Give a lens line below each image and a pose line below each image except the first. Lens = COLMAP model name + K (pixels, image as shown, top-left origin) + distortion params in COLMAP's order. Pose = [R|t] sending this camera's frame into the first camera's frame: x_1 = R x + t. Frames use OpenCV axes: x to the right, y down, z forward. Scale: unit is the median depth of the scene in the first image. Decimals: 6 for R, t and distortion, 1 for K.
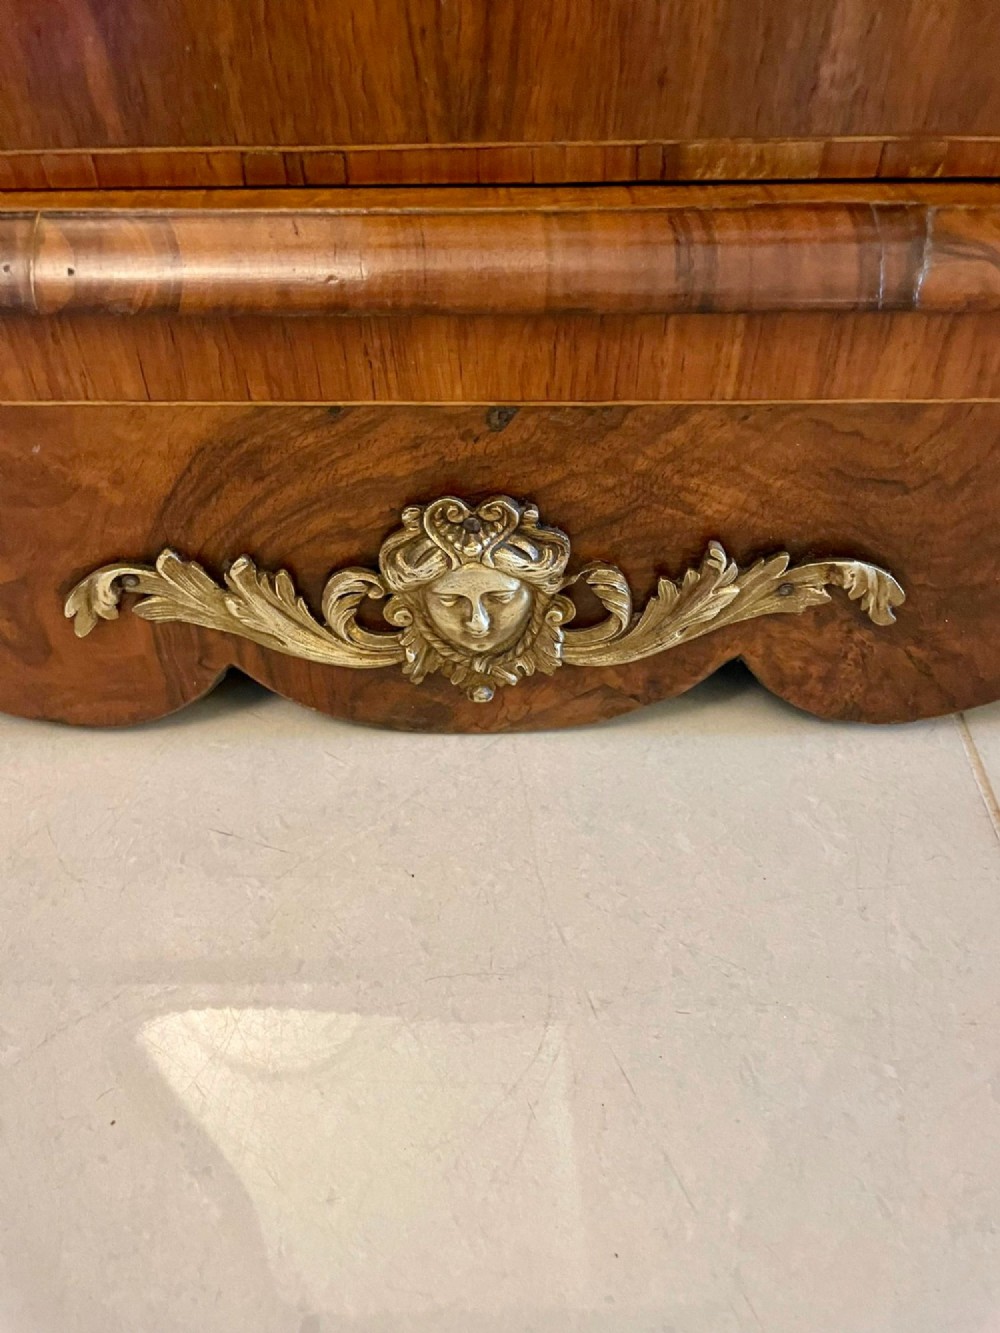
lens RADIAL K [[1040.8, 0, 492.1], [0, 1040.8, 675.5], [0, 0, 1]] dist [0.072900, -0.106039]
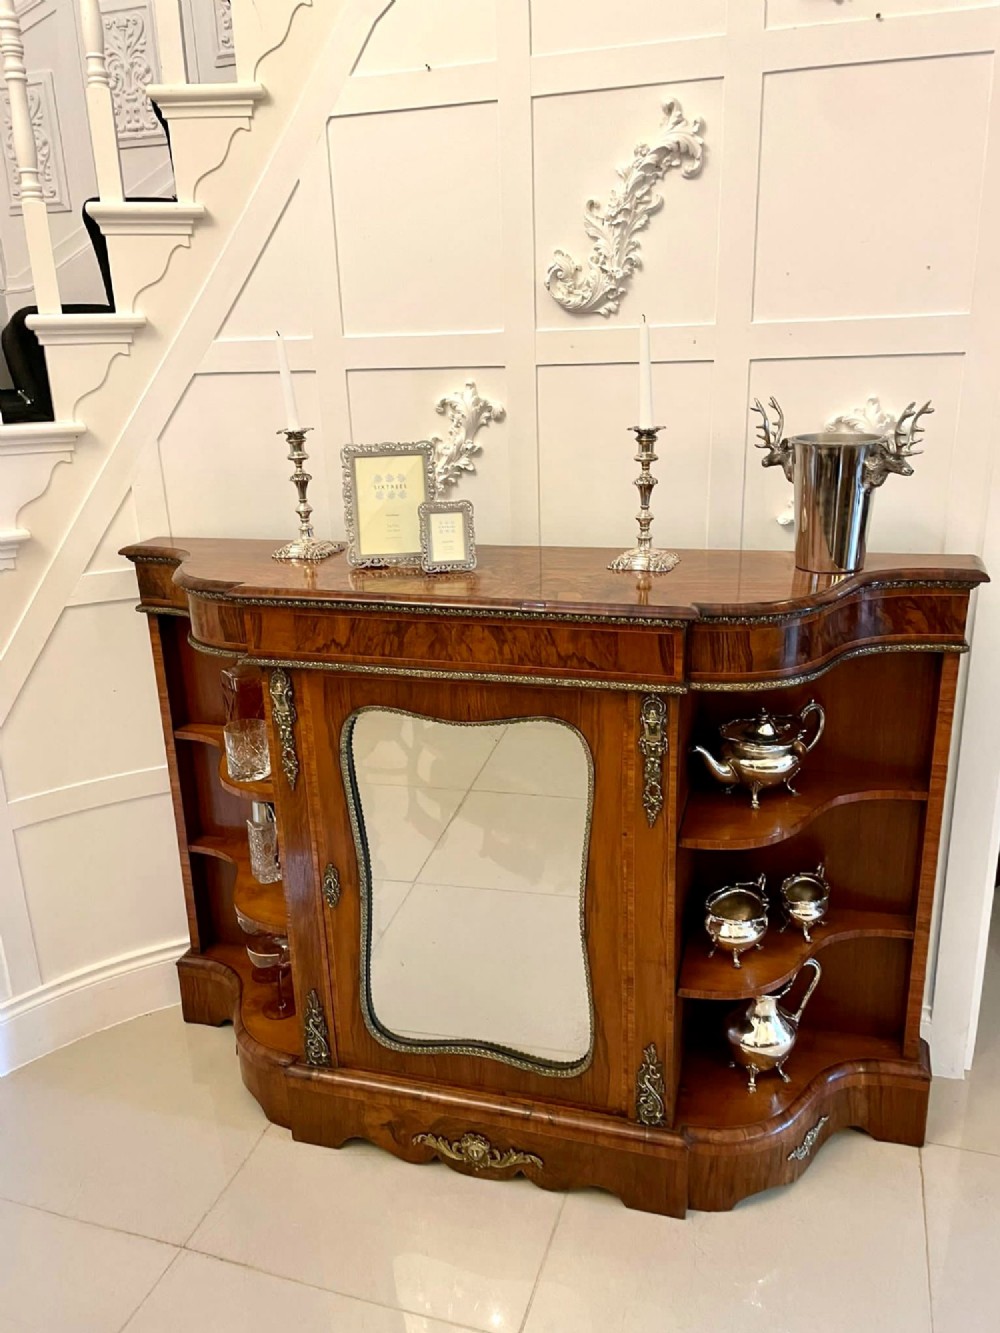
lens RADIAL K [[1043.6, 0, 505.9], [0, 1043.6, 650.7], [0, 0, 1]] dist [0.069554, -0.100619]
pose [[0.961557, 0.064187, -0.266997, 1.691424], [-0.180203, 0.881153, -0.437146, 0.015638], [0.207206, 0.468455, 0.858846, -5.909260]]
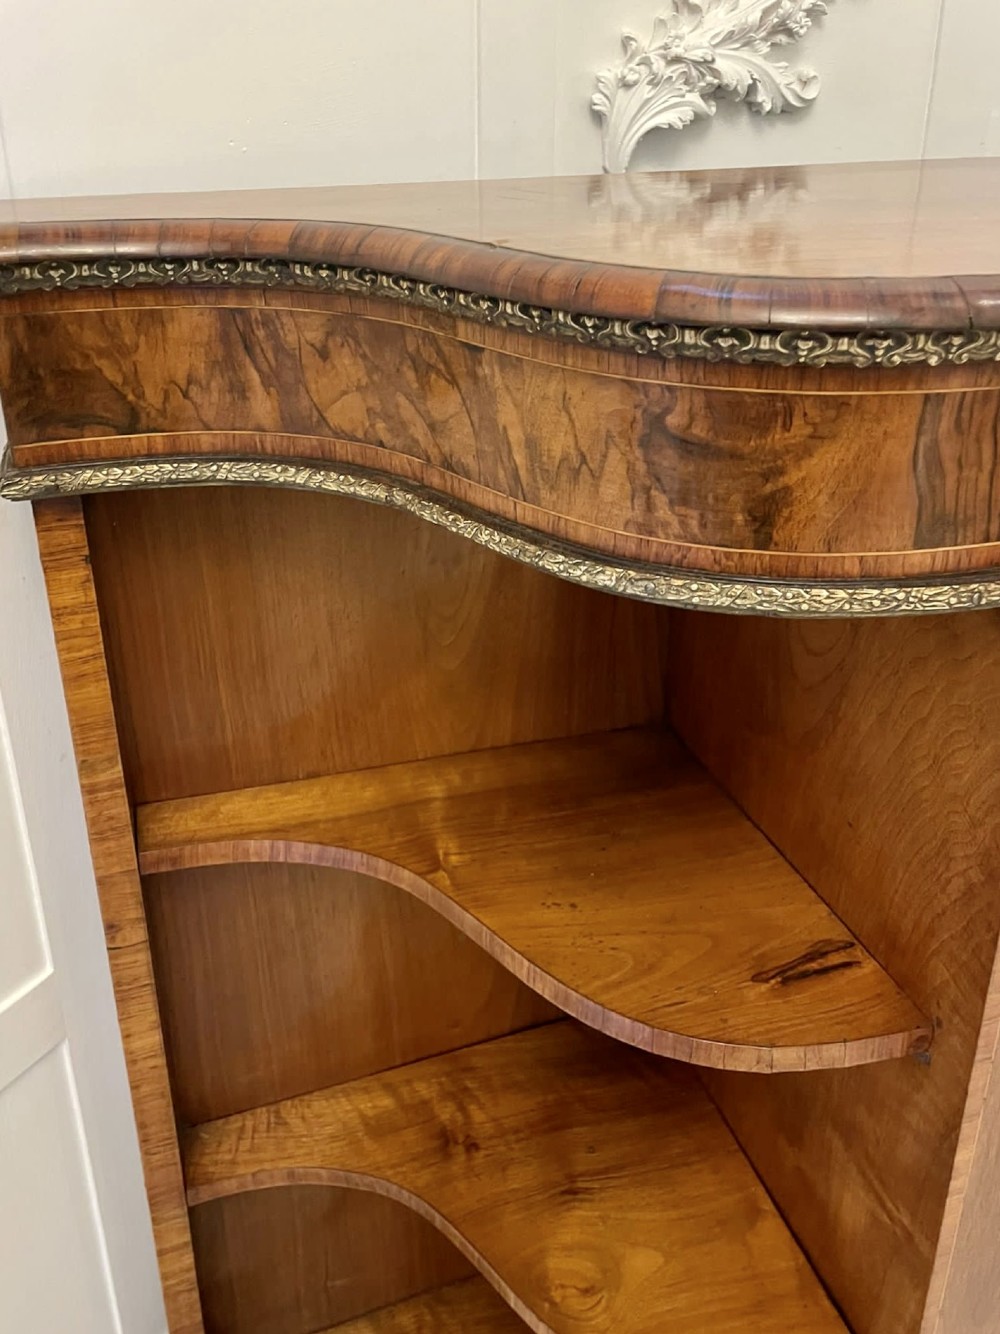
lens RADIAL K [[1111.4, 0, 502.8], [0, 1111.4, 499.5], [0, 0, 1]] dist [0.028793, 0.006237]
pose [[0.943719, -0.113175, 0.310781, -2.439316], [0.224963, 0.908447, -0.352300, -2.039702], [-0.242457, 0.402386, 0.882780, -2.282575]]
